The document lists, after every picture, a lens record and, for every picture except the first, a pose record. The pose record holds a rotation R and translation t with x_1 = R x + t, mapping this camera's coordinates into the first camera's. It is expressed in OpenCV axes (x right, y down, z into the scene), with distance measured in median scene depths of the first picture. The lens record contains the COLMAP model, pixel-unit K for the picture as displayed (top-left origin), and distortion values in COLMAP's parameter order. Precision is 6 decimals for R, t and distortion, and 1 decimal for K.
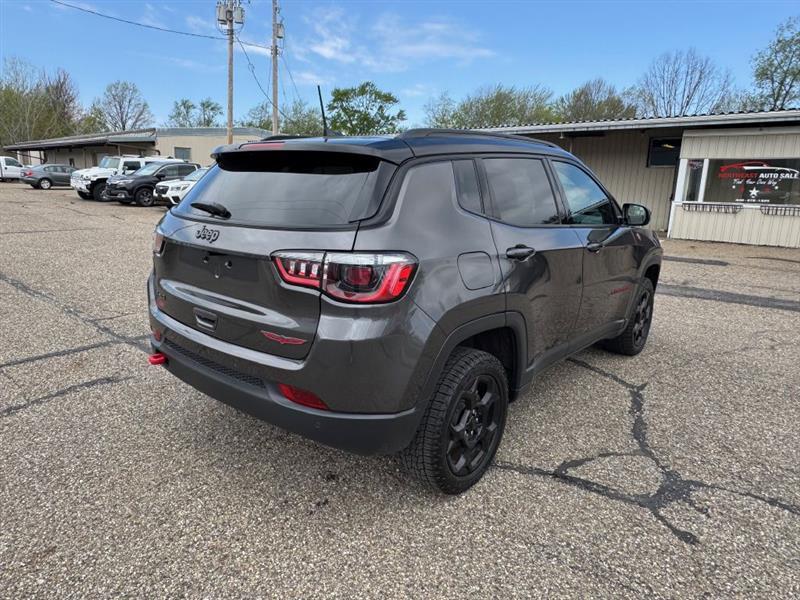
lens RADIAL K [[520.6, 0, 372.3], [0, 520.6, 299.2], [0, 0, 1]] dist [-0.000947, 0.000329]
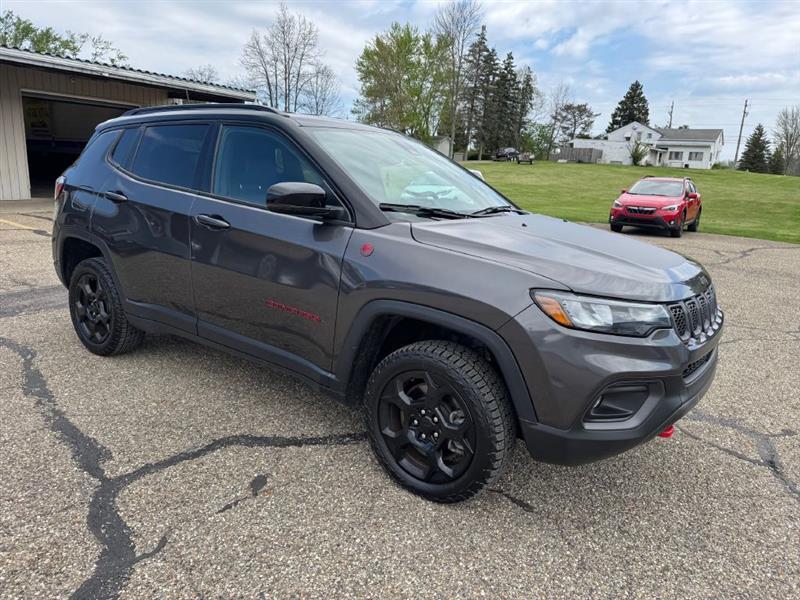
lens RADIAL K [[562.3, 0, 399.3], [0, 562.3, 303.4], [0, 0, 1]] dist [0.034752, -0.036168]
pose [[-0.126001, -0.257901, 0.957920, -0.089251], [0.161364, 0.947427, 0.276302, -0.065061], [-0.978818, 0.189388, -0.077761, 0.286146]]
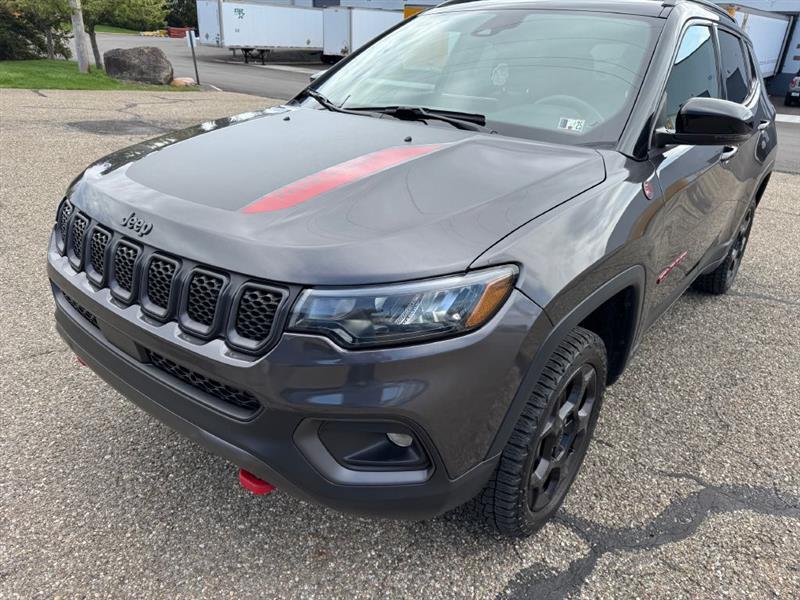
lens RADIAL K [[562.3, 0, 405.4], [0, 562.3, 303.1], [0, 0, 1]] dist [0.034752, -0.036168]
pose [[-0.996991, -0.035430, -0.068943, 0.099365], [-0.070165, 0.790508, 0.608419, -0.094816], [0.032944, 0.611426, -0.790616, 0.416438]]
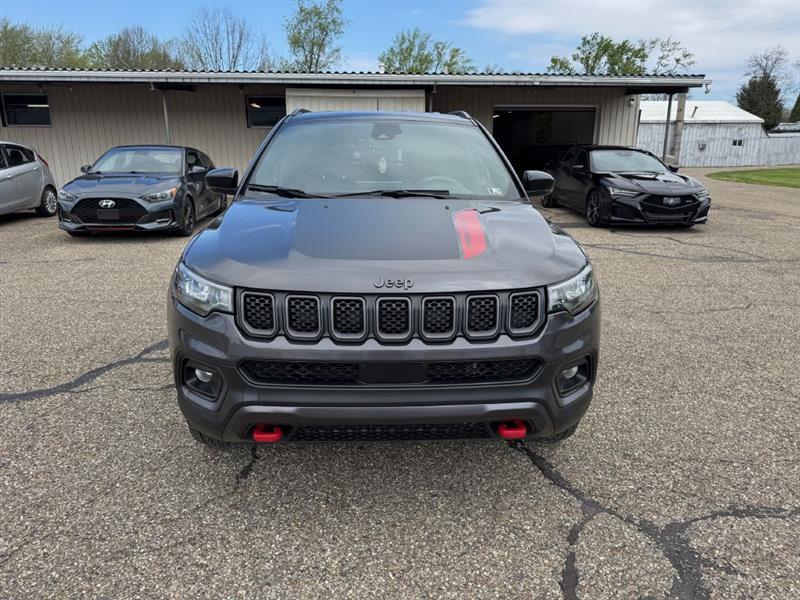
lens RADIAL K [[562.3, 0, 400.6], [0, 562.3, 299.7], [0, 0, 1]] dist [0.034752, -0.036168]
pose [[0.698679, -0.200919, 0.686643, -0.030234], [0.169558, 0.978915, 0.113910, -0.024348], [-0.695052, 0.036840, 0.718015, 0.106587]]
